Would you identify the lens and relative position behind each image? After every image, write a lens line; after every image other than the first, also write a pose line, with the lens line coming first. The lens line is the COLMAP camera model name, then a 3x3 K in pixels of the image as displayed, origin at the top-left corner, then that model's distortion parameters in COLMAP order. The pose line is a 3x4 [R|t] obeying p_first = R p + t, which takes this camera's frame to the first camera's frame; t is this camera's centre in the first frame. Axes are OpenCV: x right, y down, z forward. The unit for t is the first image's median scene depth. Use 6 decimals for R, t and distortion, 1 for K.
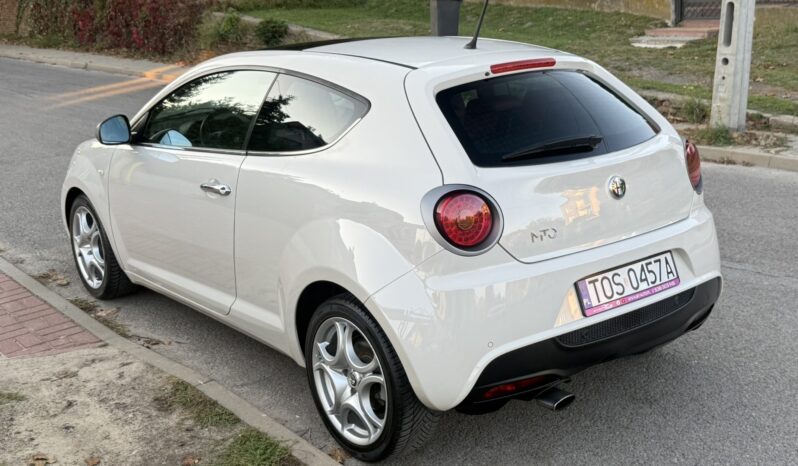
lens RADIAL K [[907.4, 0, 399.0], [0, 907.4, 233.0], [0, 0, 1]] dist [0.197842, -0.483106]
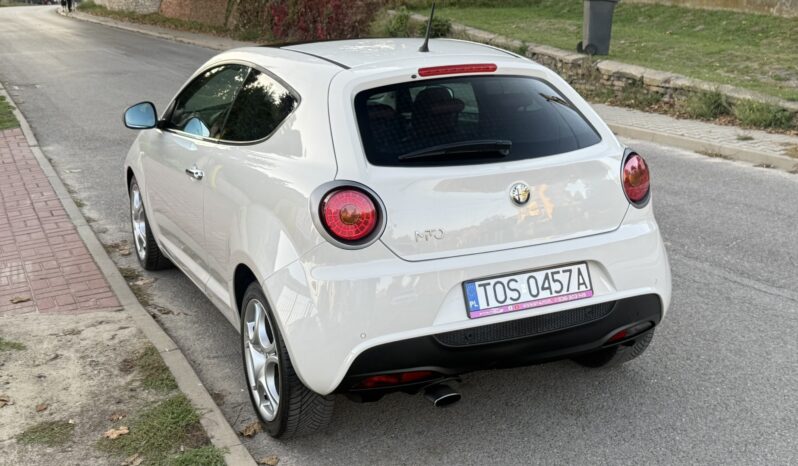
lens RADIAL K [[907.4, 0, 399.0], [0, 907.4, 233.0], [0, 0, 1]] dist [0.197842, -0.483106]
pose [[0.974613, 0.073750, -0.211403, 0.311374], [-0.073406, 0.997257, 0.009486, -0.006735], [0.211522, 0.006273, 0.977353, -0.007847]]
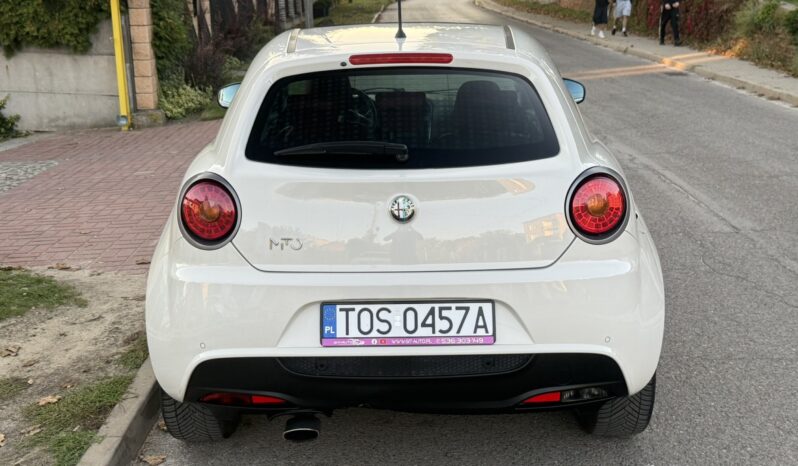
lens RADIAL K [[907.4, 0, 399.0], [0, 907.4, 233.0], [0, 0, 1]] dist [0.197842, -0.483106]
pose [[0.786942, 0.183399, -0.589141, 0.706361], [-0.174642, 0.981966, 0.072408, -0.085049], [0.591796, 0.045907, 0.804779, 0.311580]]
